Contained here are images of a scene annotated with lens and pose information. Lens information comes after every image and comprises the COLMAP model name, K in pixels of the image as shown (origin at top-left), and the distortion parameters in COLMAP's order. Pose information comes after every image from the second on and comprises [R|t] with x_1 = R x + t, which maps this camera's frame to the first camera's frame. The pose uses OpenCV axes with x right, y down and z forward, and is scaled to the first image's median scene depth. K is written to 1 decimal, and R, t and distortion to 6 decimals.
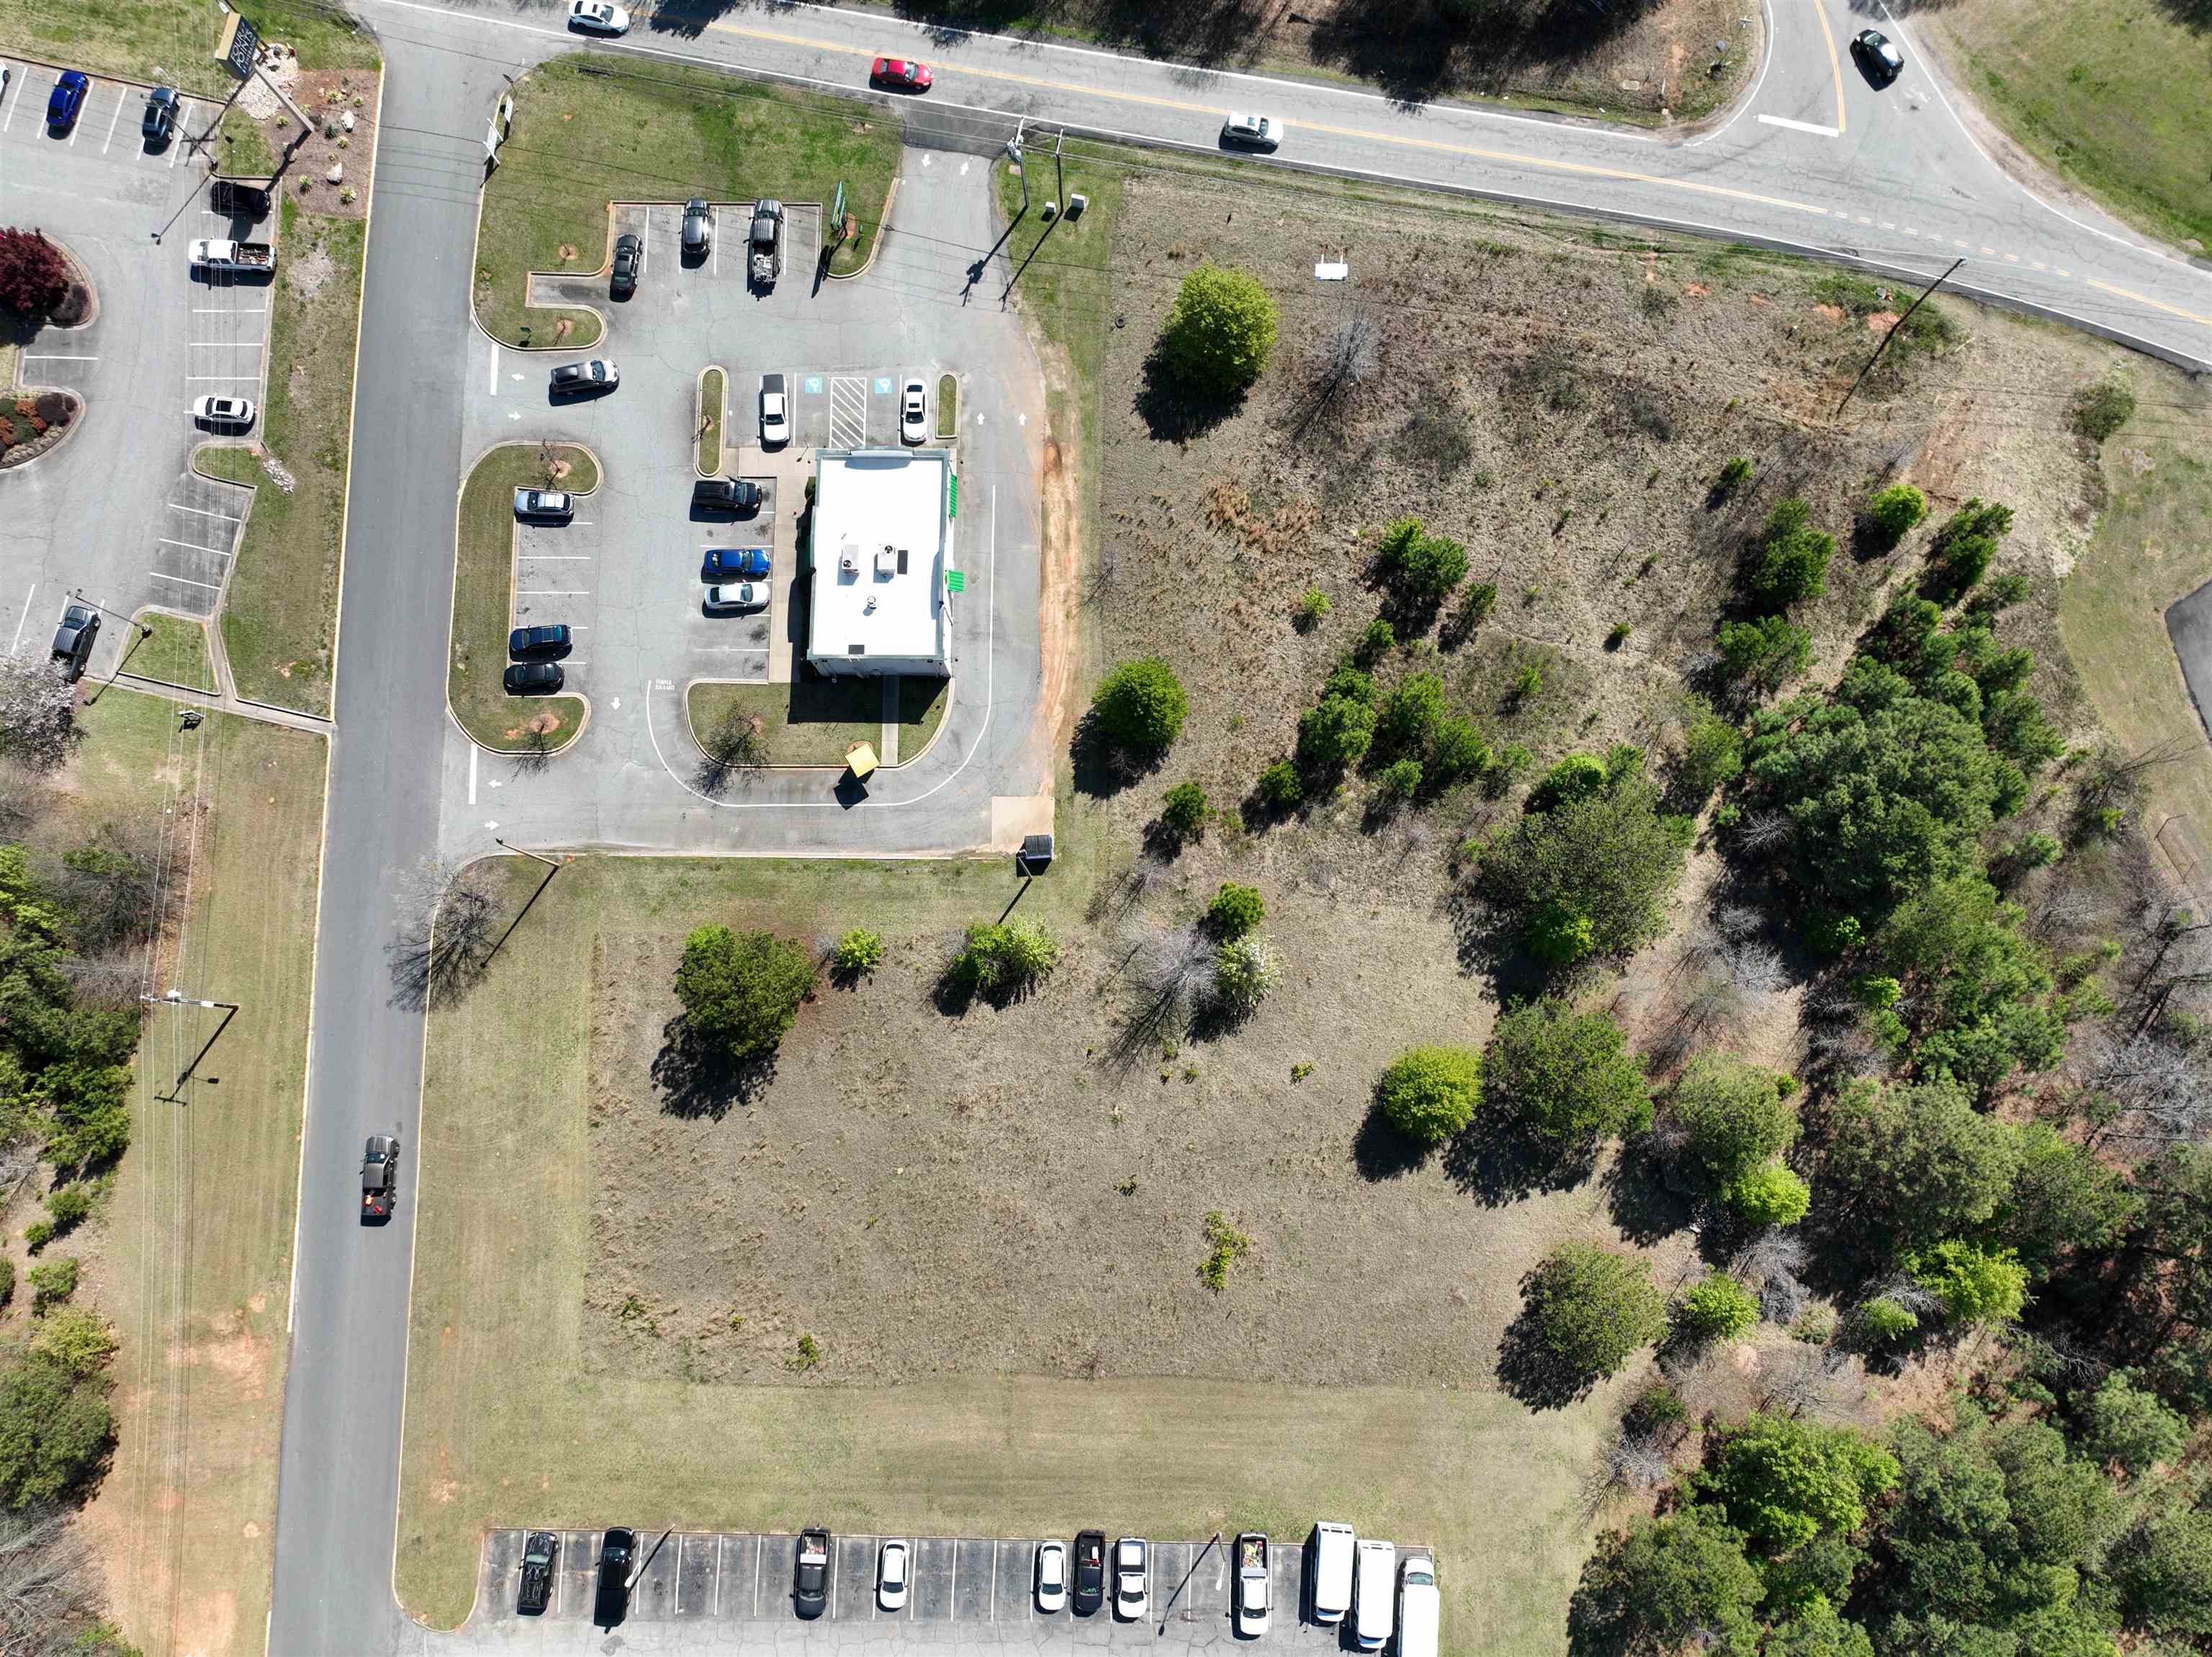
lens RADIAL K [[1591.7, 0, 1130.2], [0, 1591.7, 839.9], [0, 0, 1]] dist [0.004865, 0.004267]
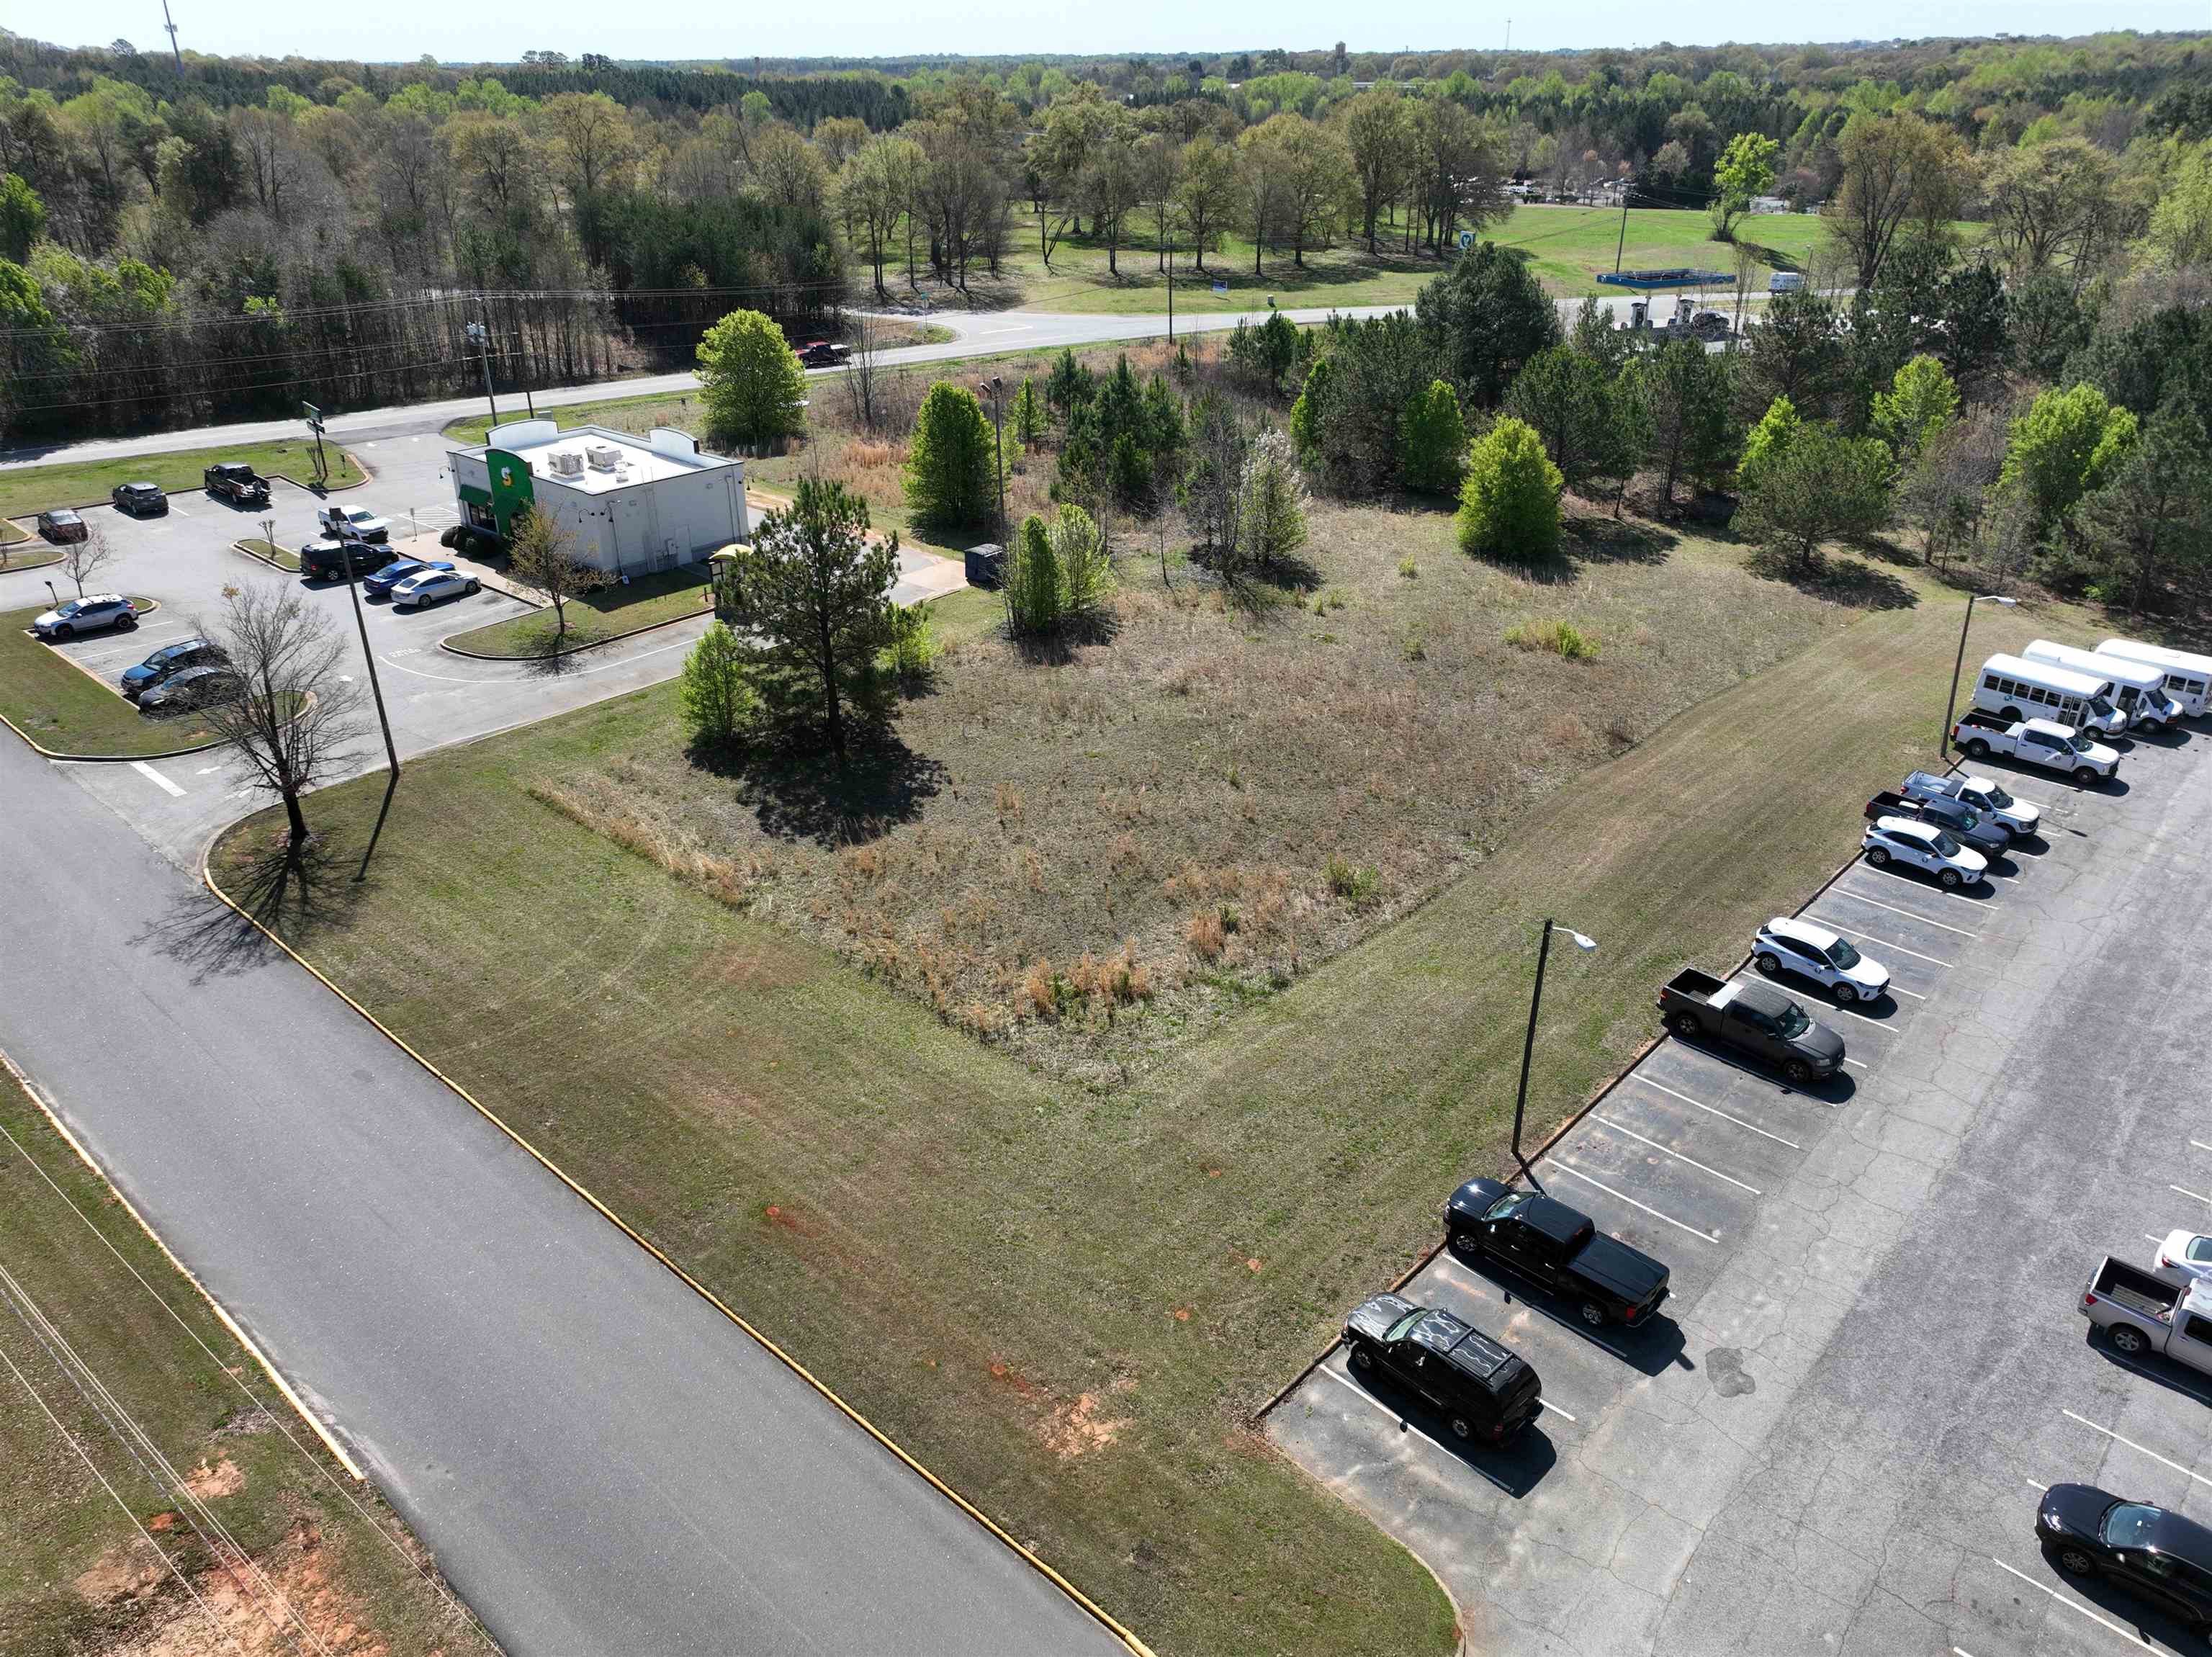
lens RADIAL K [[1591.7, 0, 1130.2], [0, 1591.7, 839.9], [0, 0, 1]] dist [0.004865, 0.004267]
pose [[0.654367, -0.333166, 0.678826, -0.572365], [0.747513, 0.420506, -0.514197, 0.503802], [-0.114138, 0.843904, 0.524212, 0.685867]]
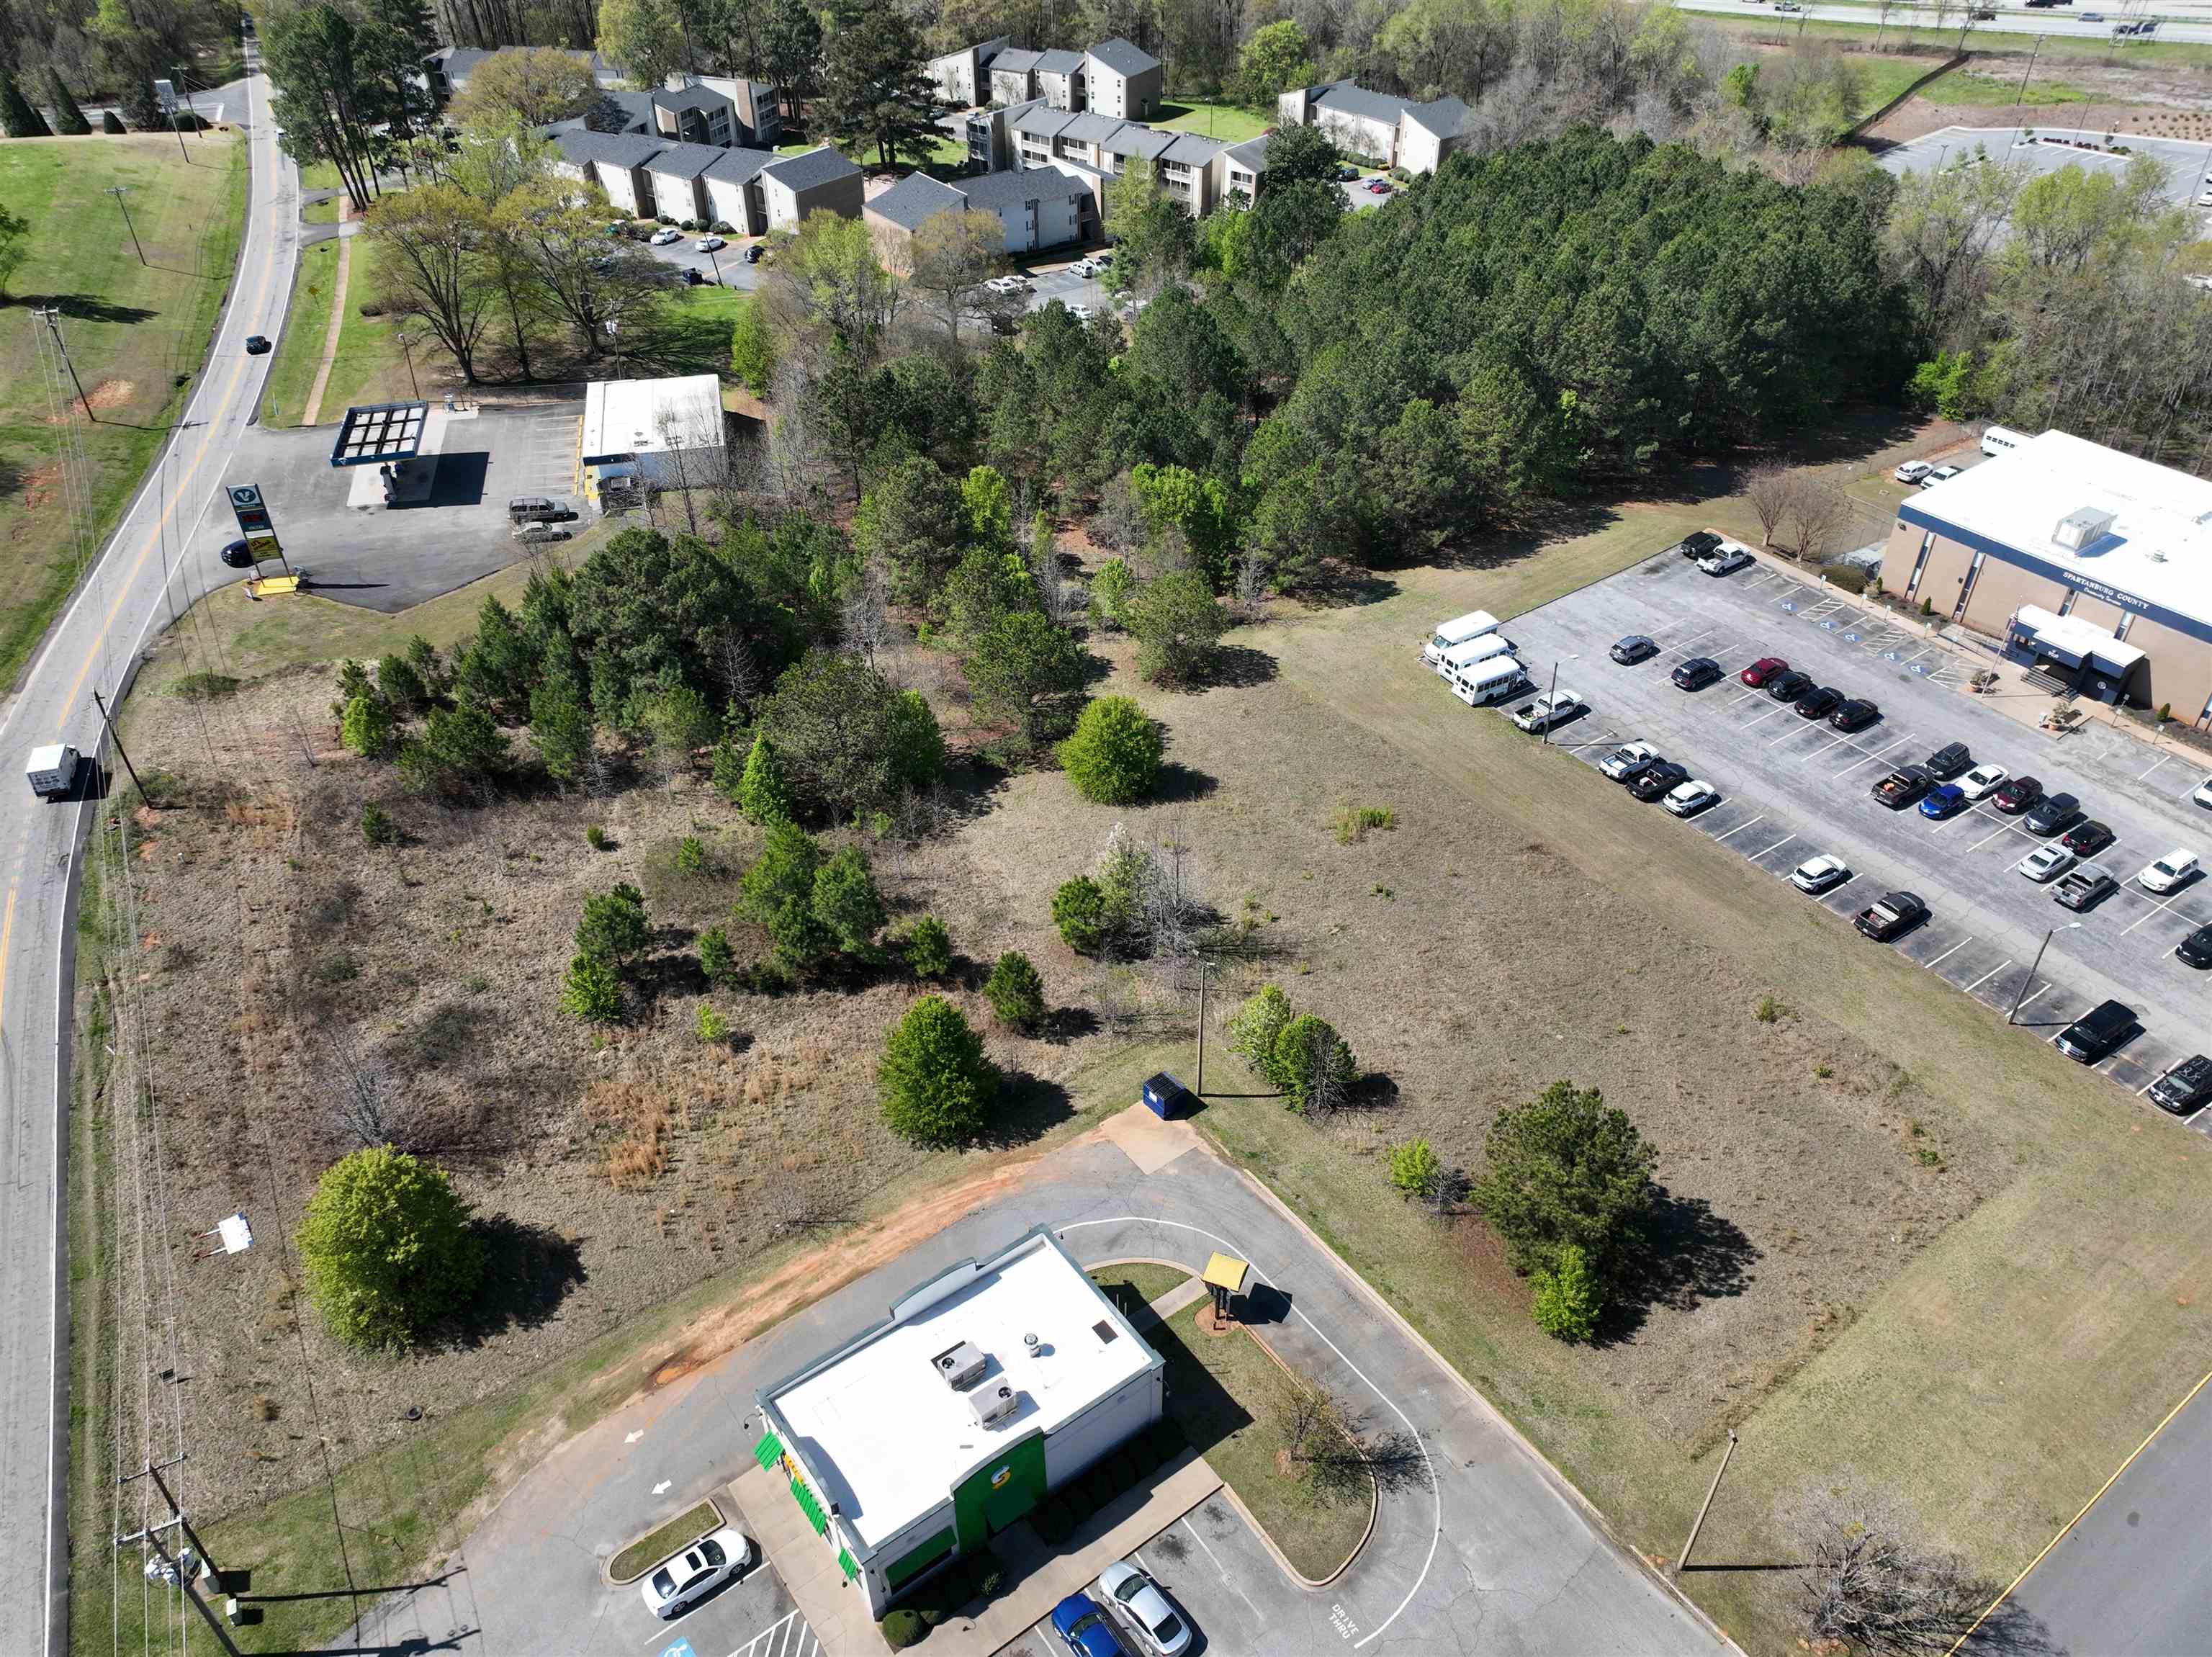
lens RADIAL K [[1591.7, 0, 1130.2], [0, 1591.7, 839.9], [0, 0, 1]] dist [0.004865, 0.004267]
pose [[-0.607340, -0.484259, 0.629787, -0.473532], [0.786534, -0.254944, 0.562466, -0.411331], [-0.111819, 0.836957, 0.535723, 0.464390]]
